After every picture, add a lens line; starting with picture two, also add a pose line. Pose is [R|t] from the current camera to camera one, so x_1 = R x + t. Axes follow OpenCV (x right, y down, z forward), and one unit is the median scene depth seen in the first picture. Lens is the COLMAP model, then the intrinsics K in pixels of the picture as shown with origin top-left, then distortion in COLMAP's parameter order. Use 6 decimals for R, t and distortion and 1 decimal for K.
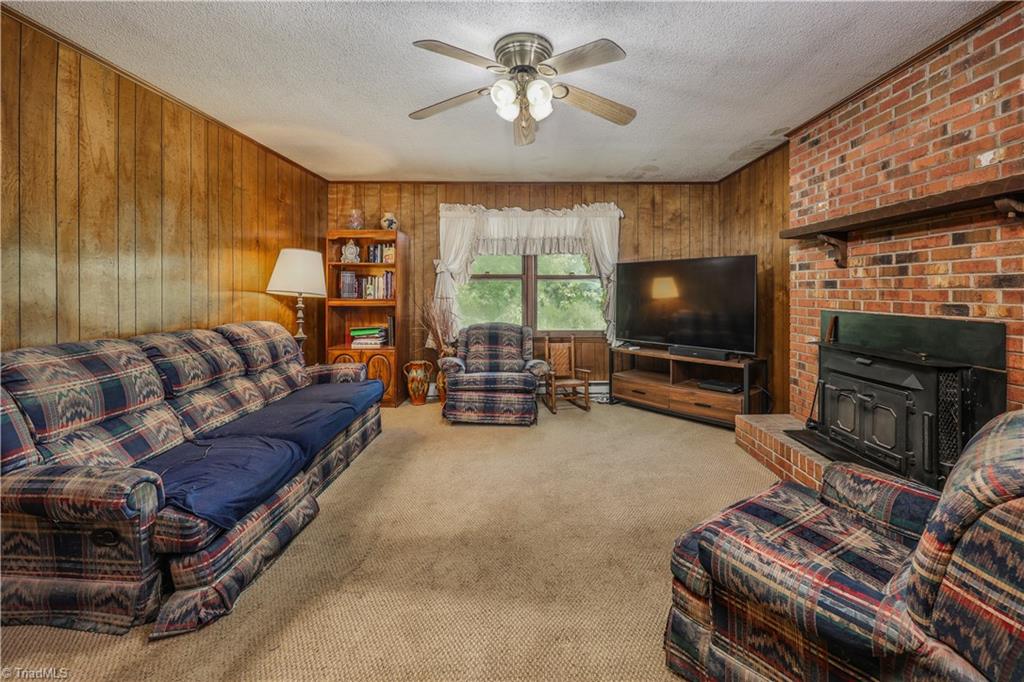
lens RADIAL K [[404.8, 0, 513.1], [0, 404.8, 288.0], [0, 0, 1]] dist [0.000704, 0.000172]
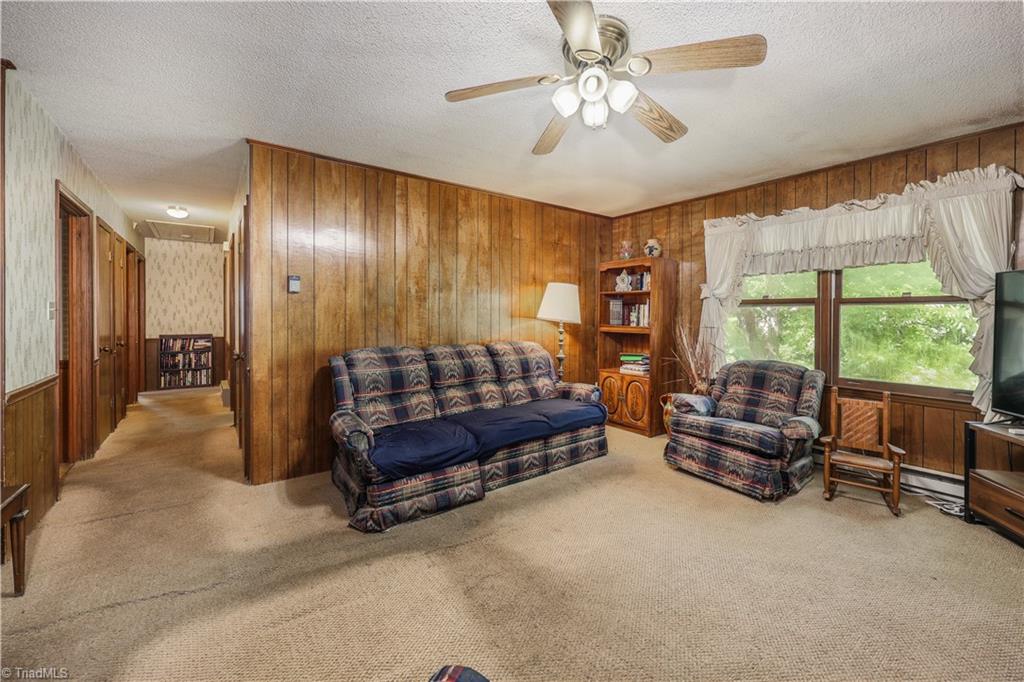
lens RADIAL K [[390.5, 0, 511.2], [0, 390.5, 316.0], [0, 0, 1]] dist [-0.000616, 0.000059]
pose [[0.640683, 0.005551, -0.767785, 0.283910], [-0.002501, 0.999984, 0.005143, -0.003973], [0.767801, -0.001374, 0.640687, 0.174725]]
